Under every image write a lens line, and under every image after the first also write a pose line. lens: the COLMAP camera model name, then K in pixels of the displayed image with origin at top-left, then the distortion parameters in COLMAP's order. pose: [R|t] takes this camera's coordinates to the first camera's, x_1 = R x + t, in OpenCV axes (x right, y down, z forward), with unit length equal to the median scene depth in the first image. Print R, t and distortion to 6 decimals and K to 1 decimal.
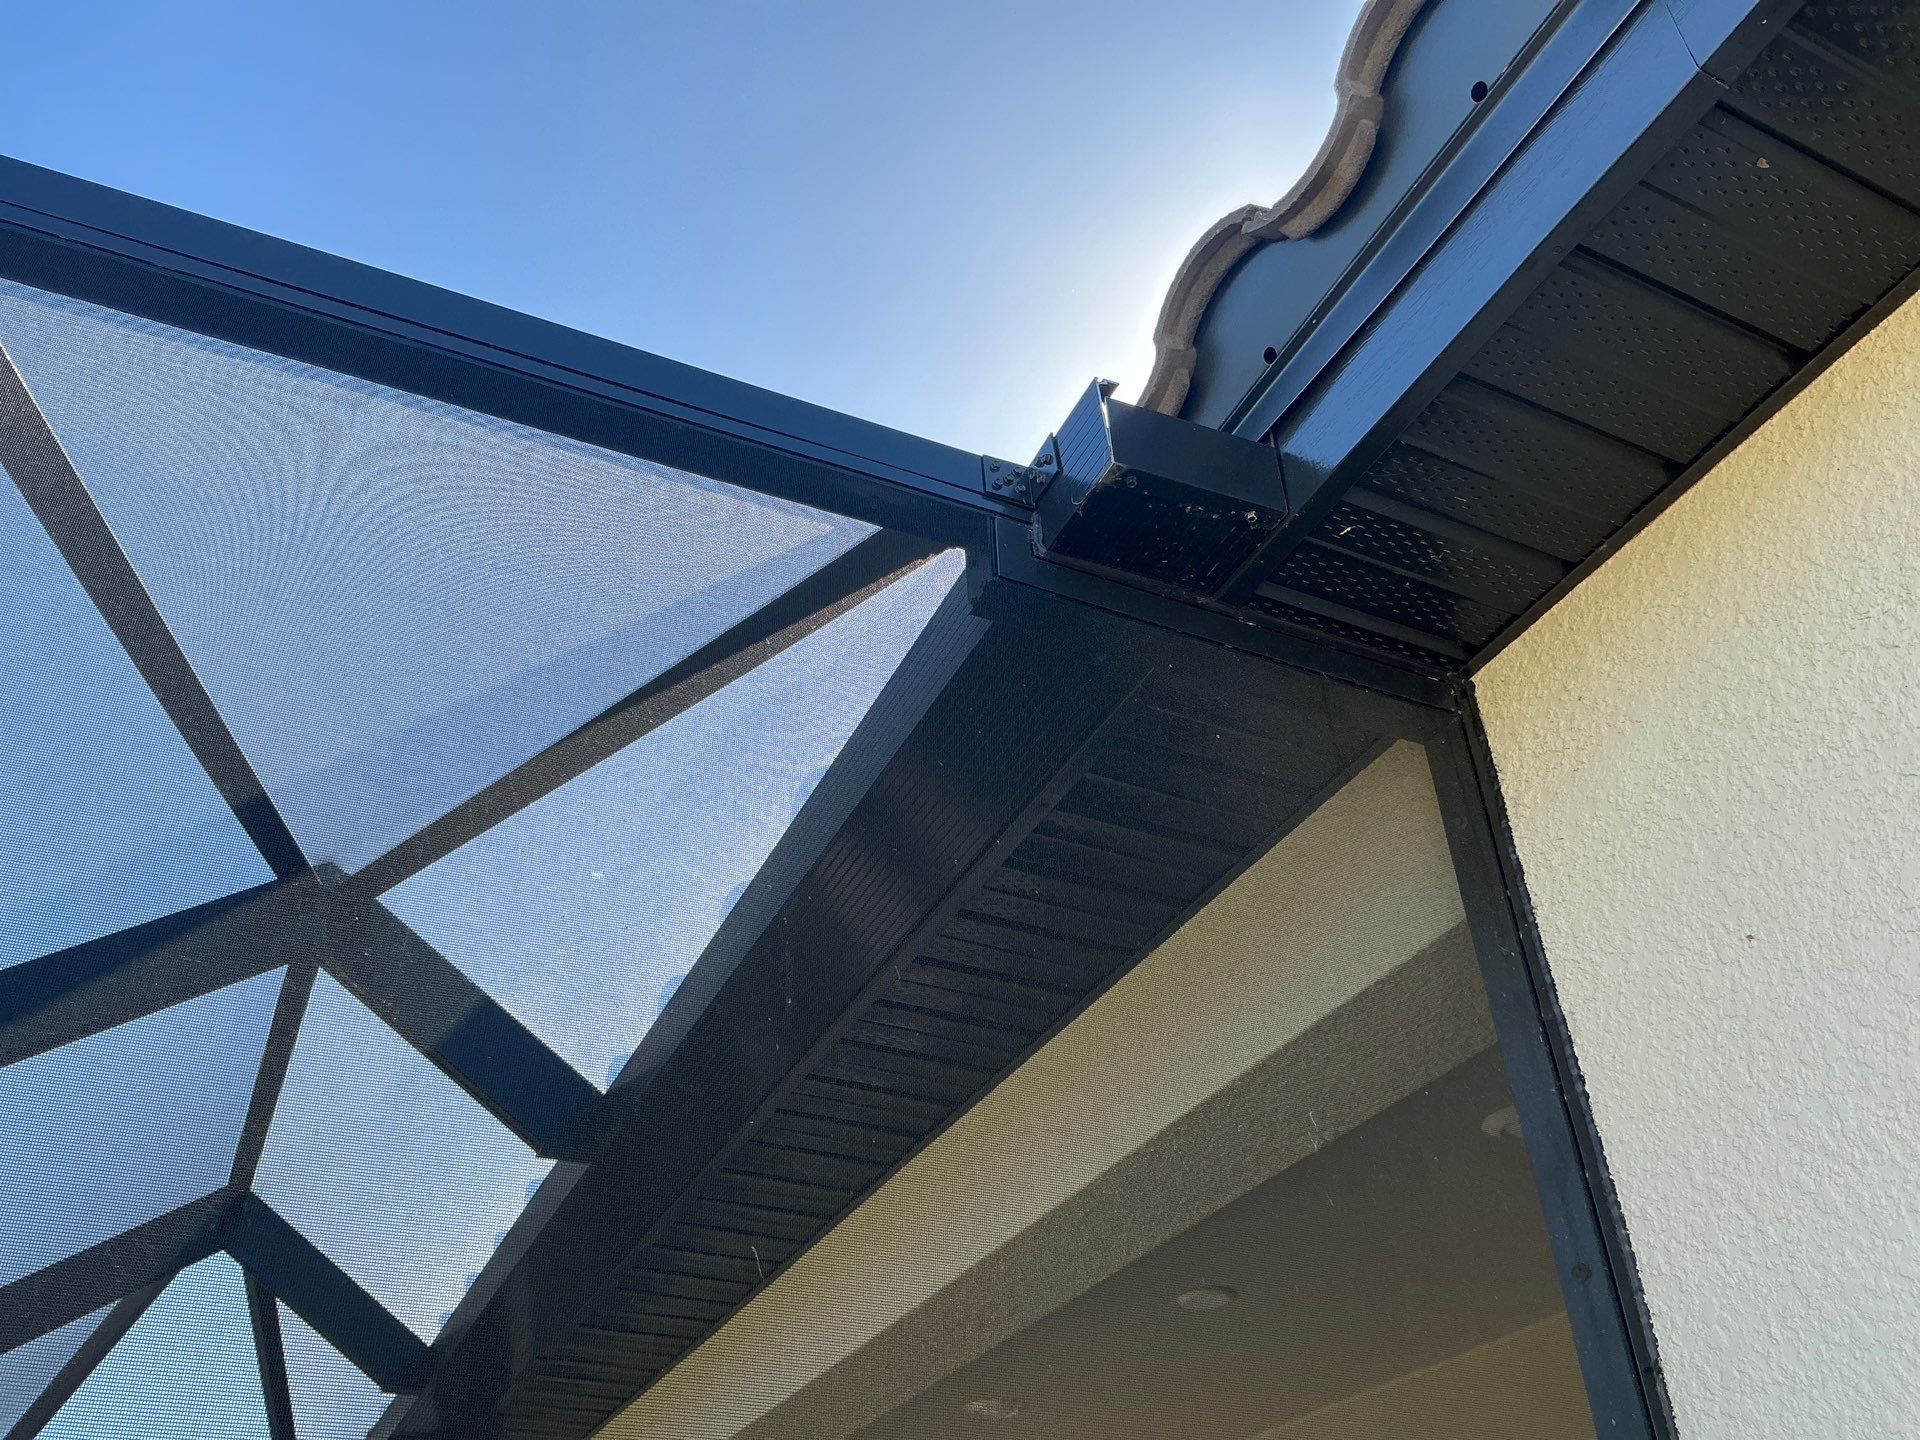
lens RADIAL K [[1573.6, 0, 955.2], [0, 1573.6, 728.1], [0, 0, 1]] dist [0.000556, -0.076667]
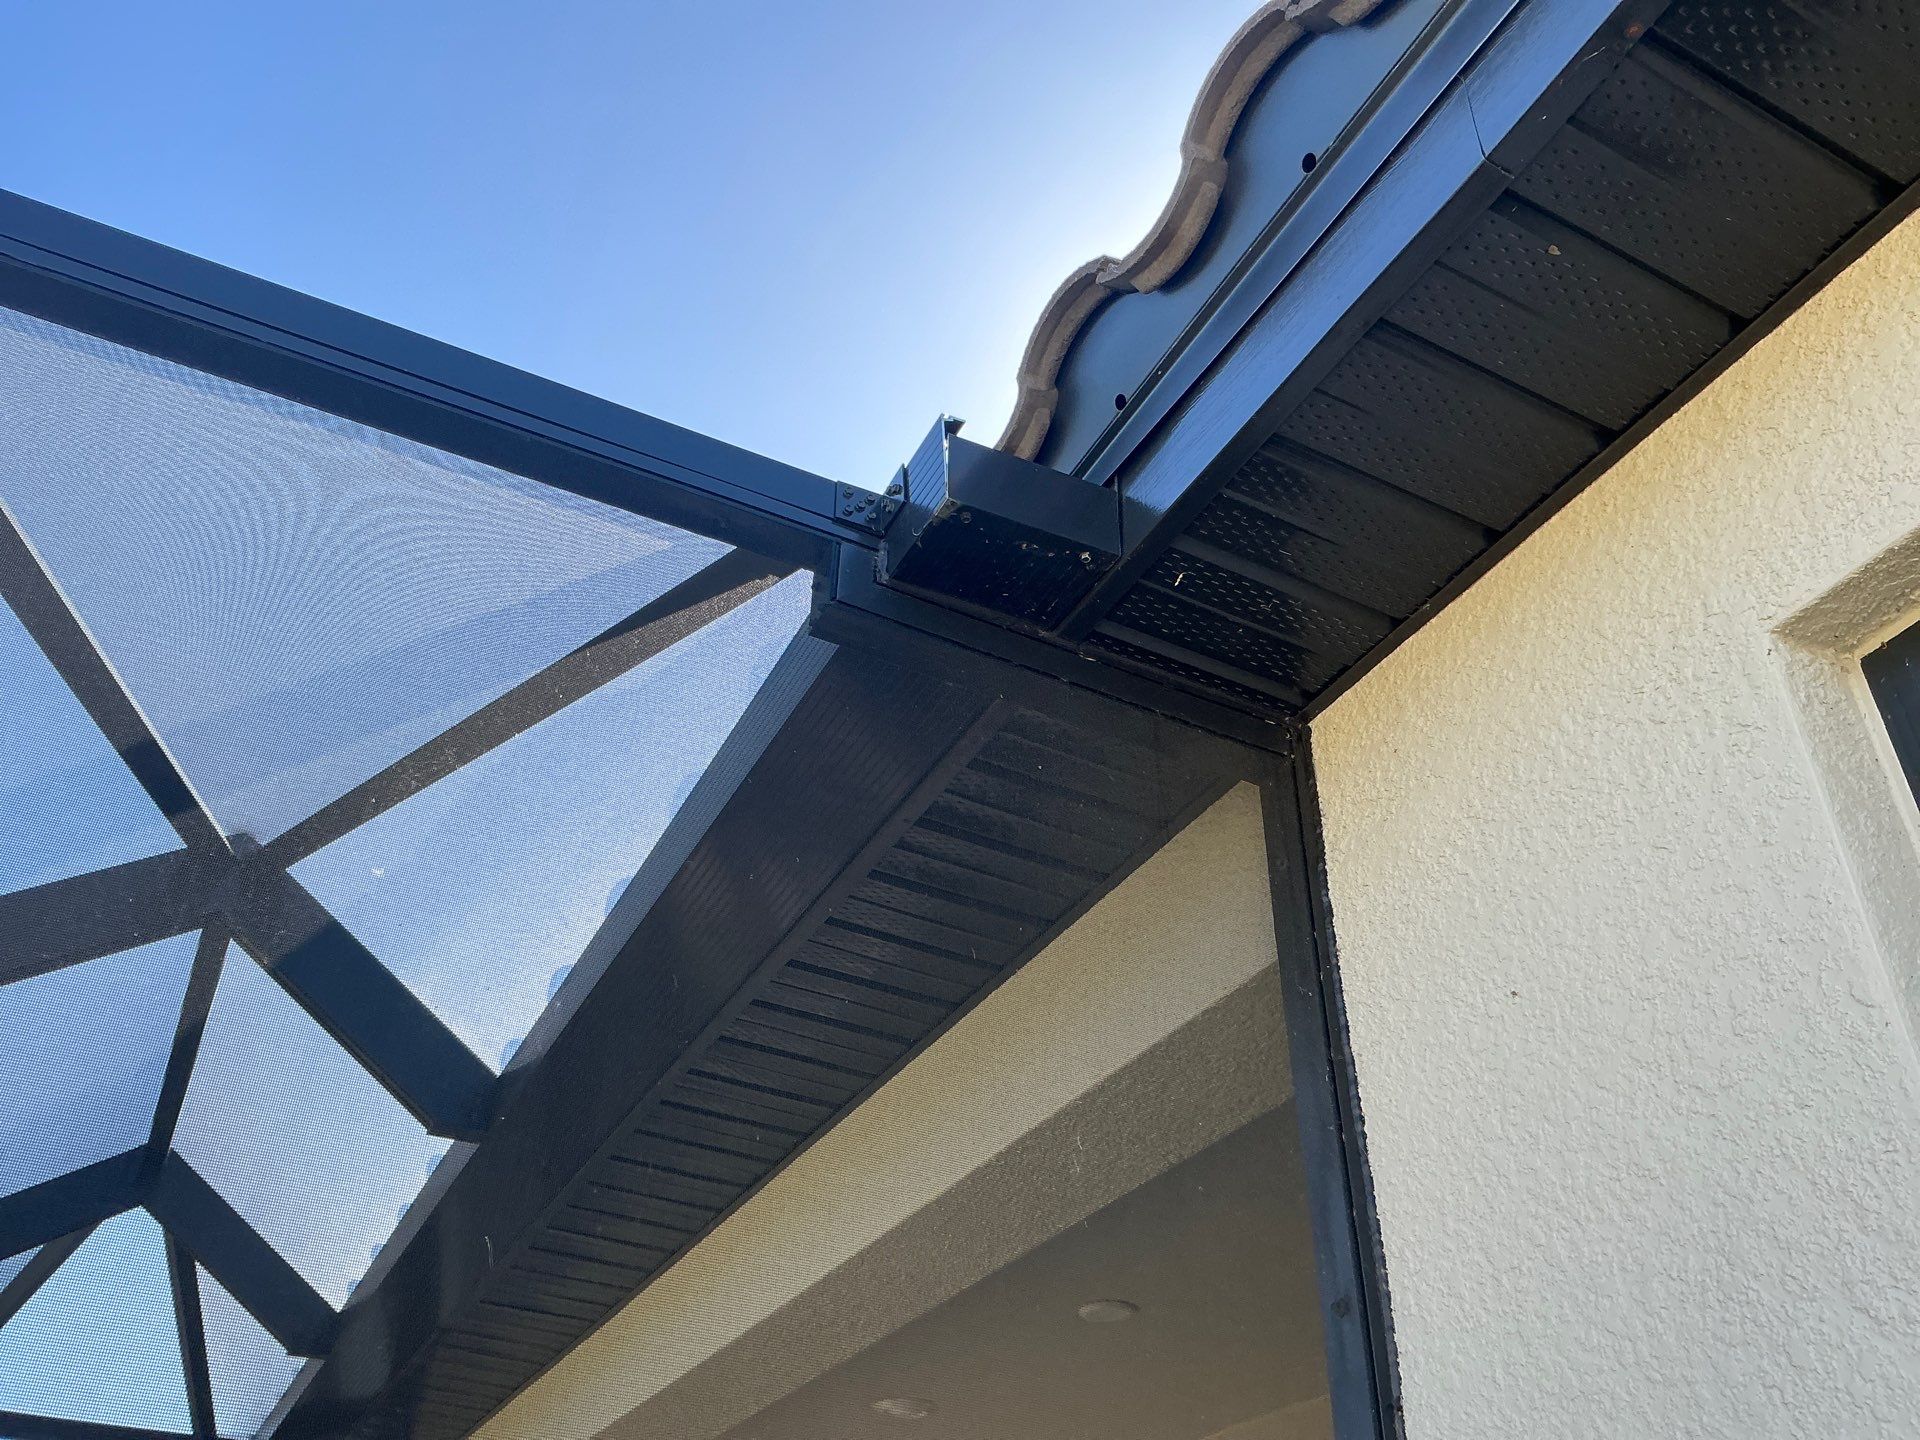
lens RADIAL K [[1560.7, 0, 960.0], [0, 1560.7, 720.0], [0, 0, 1]] dist [0.056789, -0.211555]
pose [[0.998160, 0.060517, 0.003773, 0.108711], [-0.060491, 0.998147, -0.006573, -0.015451], [-0.004163, 0.006333, 0.999971, -0.030589]]
